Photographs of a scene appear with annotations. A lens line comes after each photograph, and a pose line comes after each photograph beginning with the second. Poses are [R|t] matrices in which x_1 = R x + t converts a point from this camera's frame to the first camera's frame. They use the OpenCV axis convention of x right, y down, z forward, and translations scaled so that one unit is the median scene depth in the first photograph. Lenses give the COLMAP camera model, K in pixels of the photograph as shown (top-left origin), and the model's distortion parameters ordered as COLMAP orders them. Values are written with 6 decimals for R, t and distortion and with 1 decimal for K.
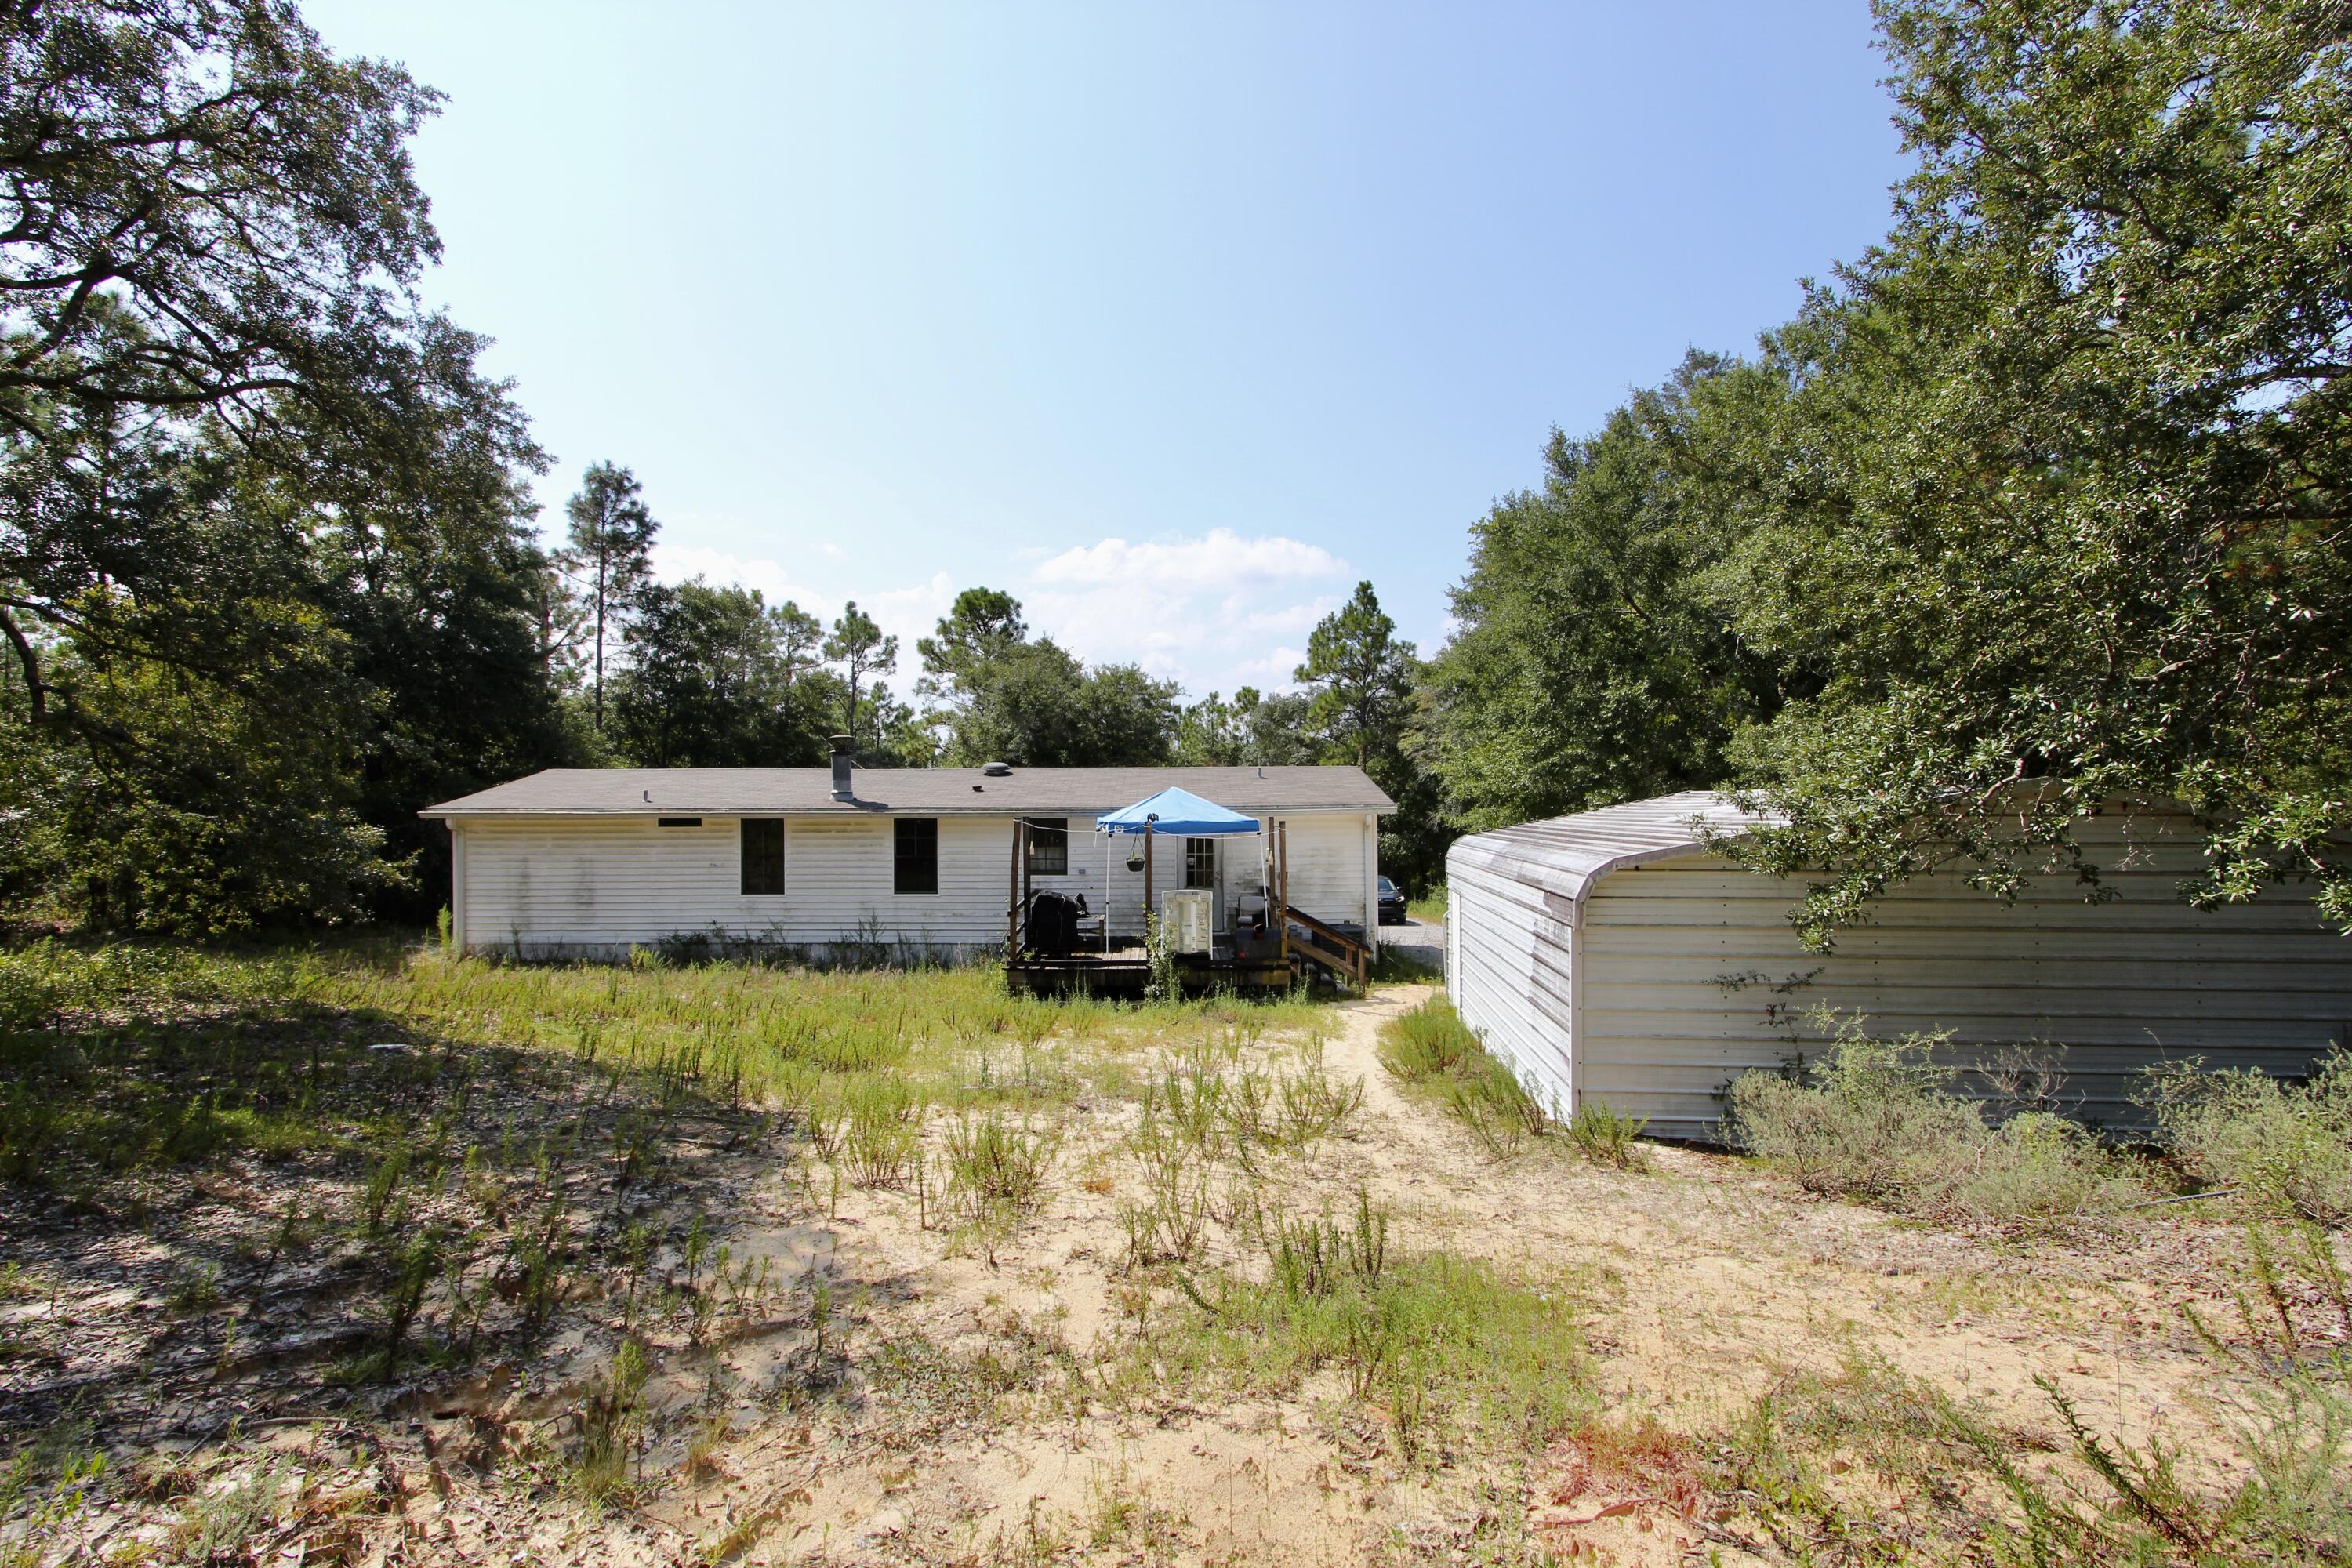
lens RADIAL K [[1086.4, 0, 1176.0], [0, 1086.4, 784.0], [0, 0, 1]] dist [-0.012771, 0.000042]
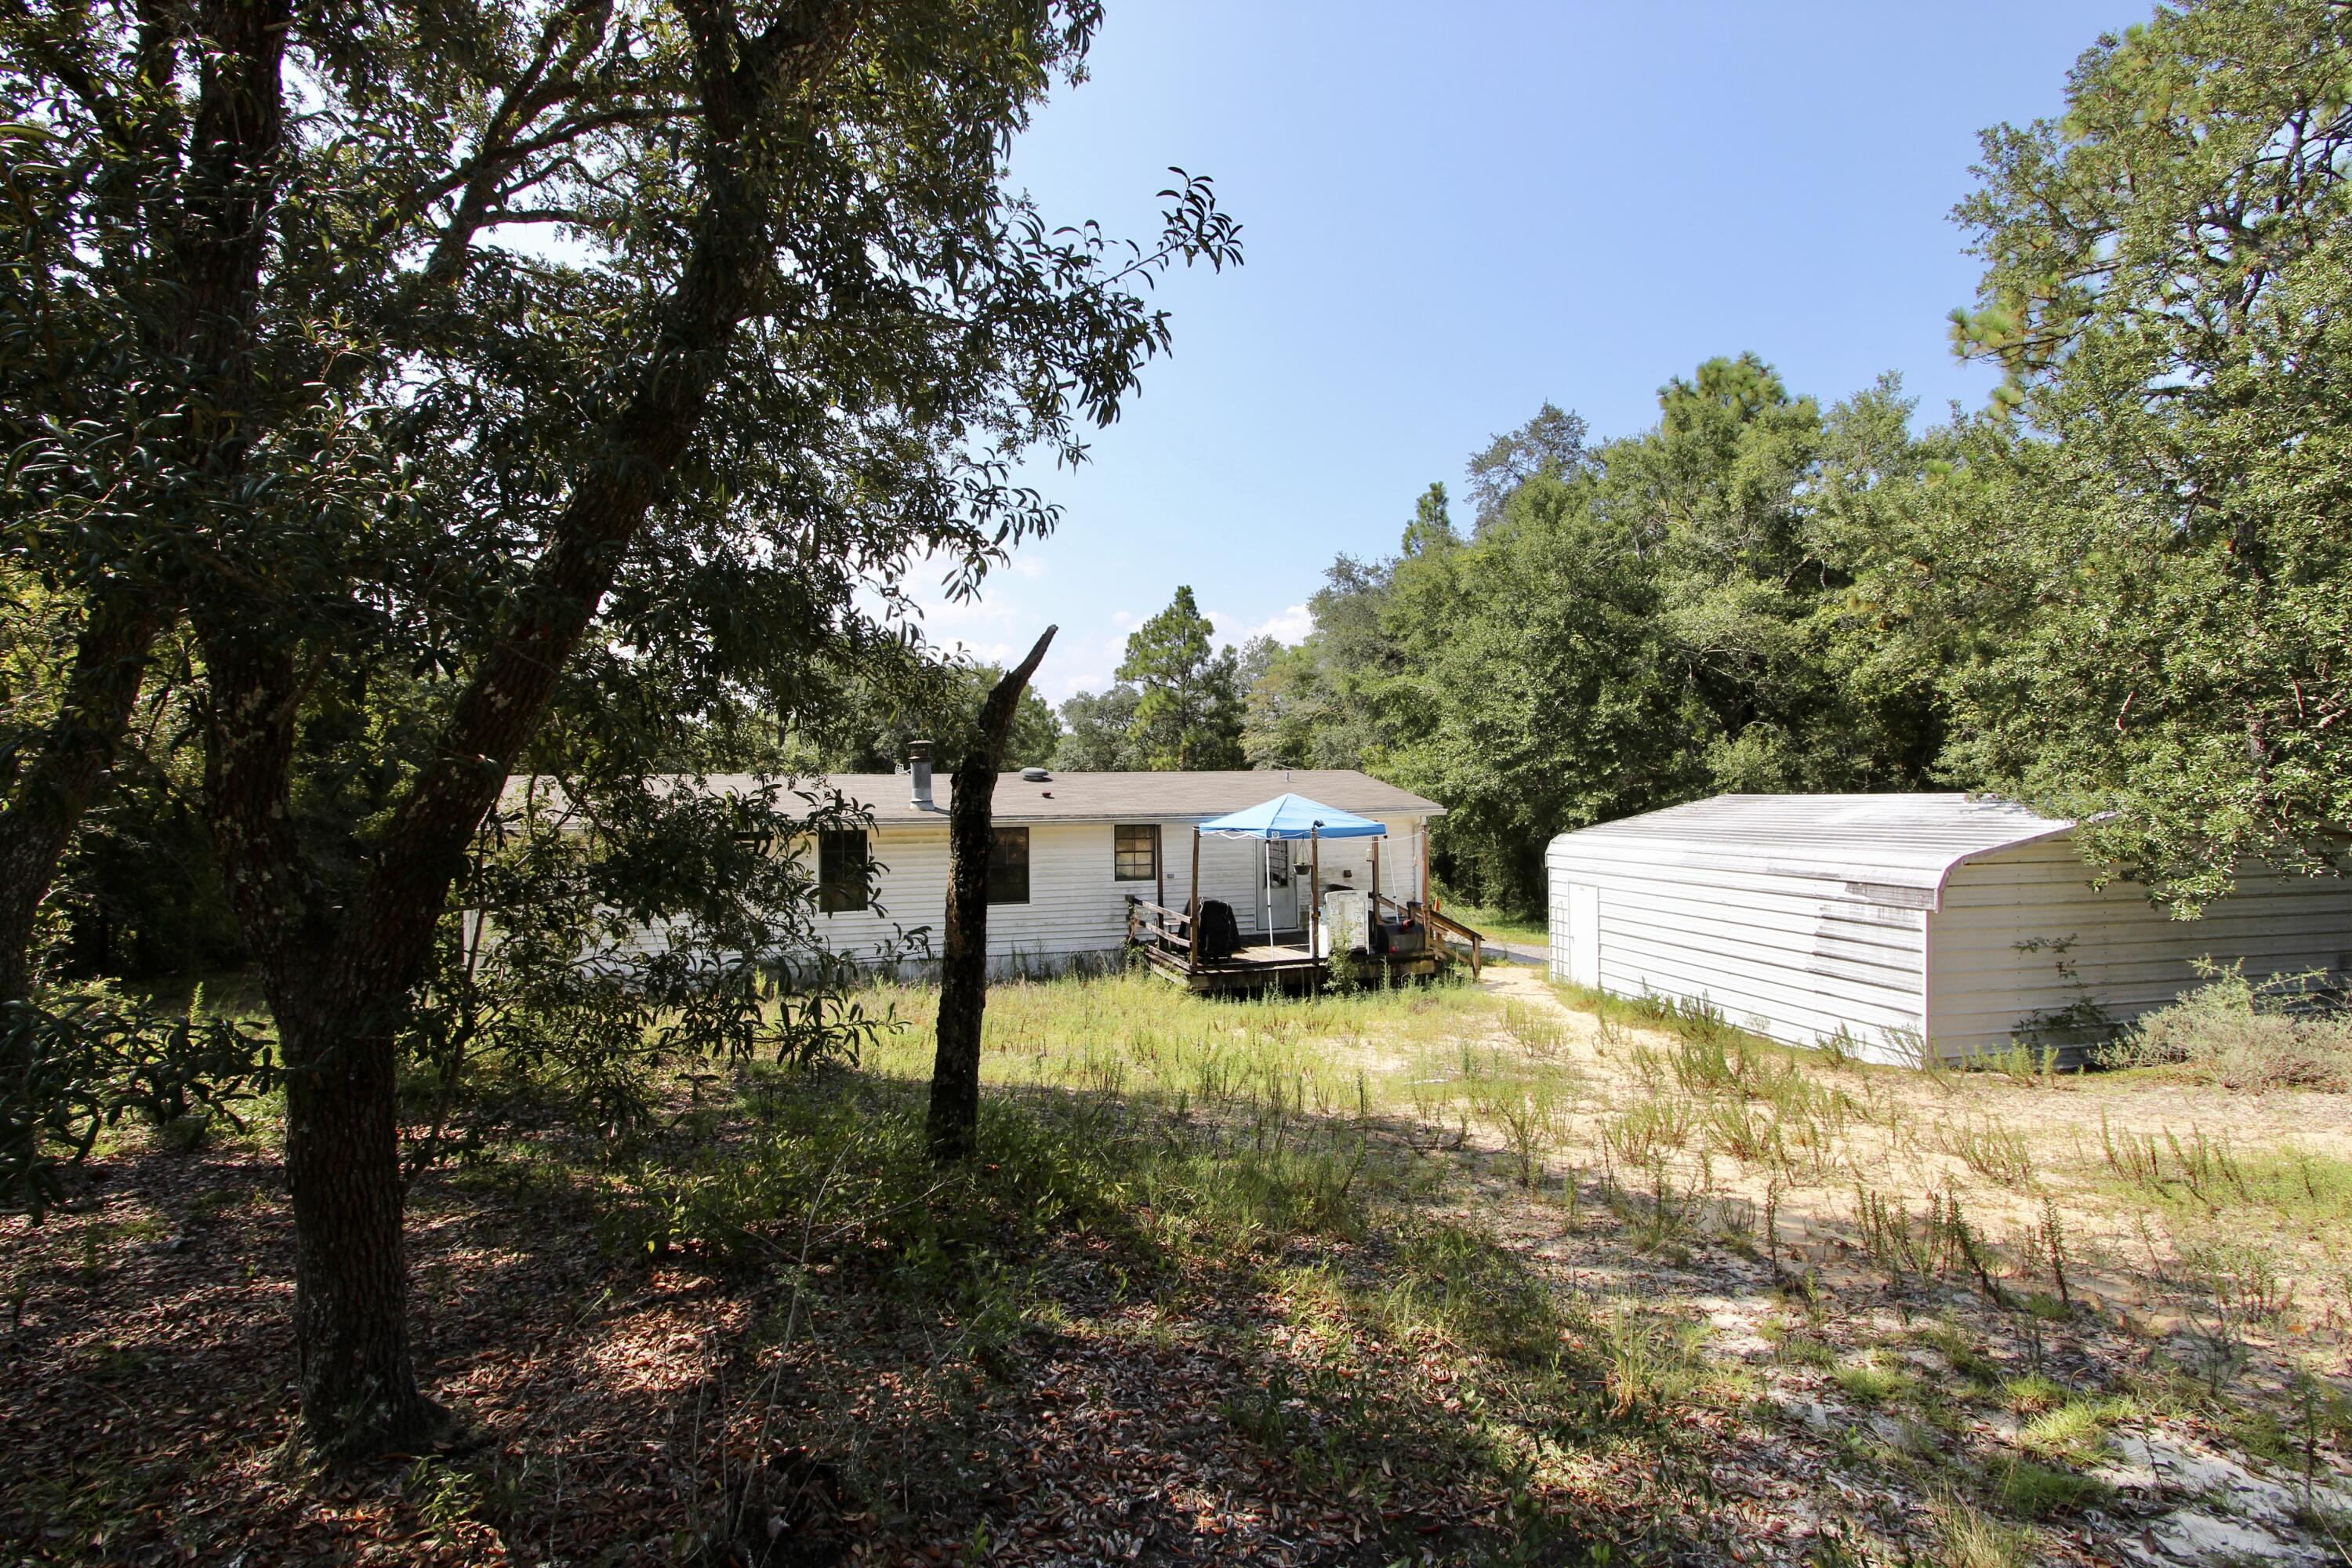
lens RADIAL K [[1086.4, 0, 1176.0], [0, 1086.4, 784.0], [0, 0, 1]] dist [-0.012771, 0.000042]
pose [[0.955294, -0.006238, 0.295591, -0.390431], [0.004009, 0.999959, 0.008148, -0.014594], [-0.295630, -0.006598, 0.955280, 0.017865]]
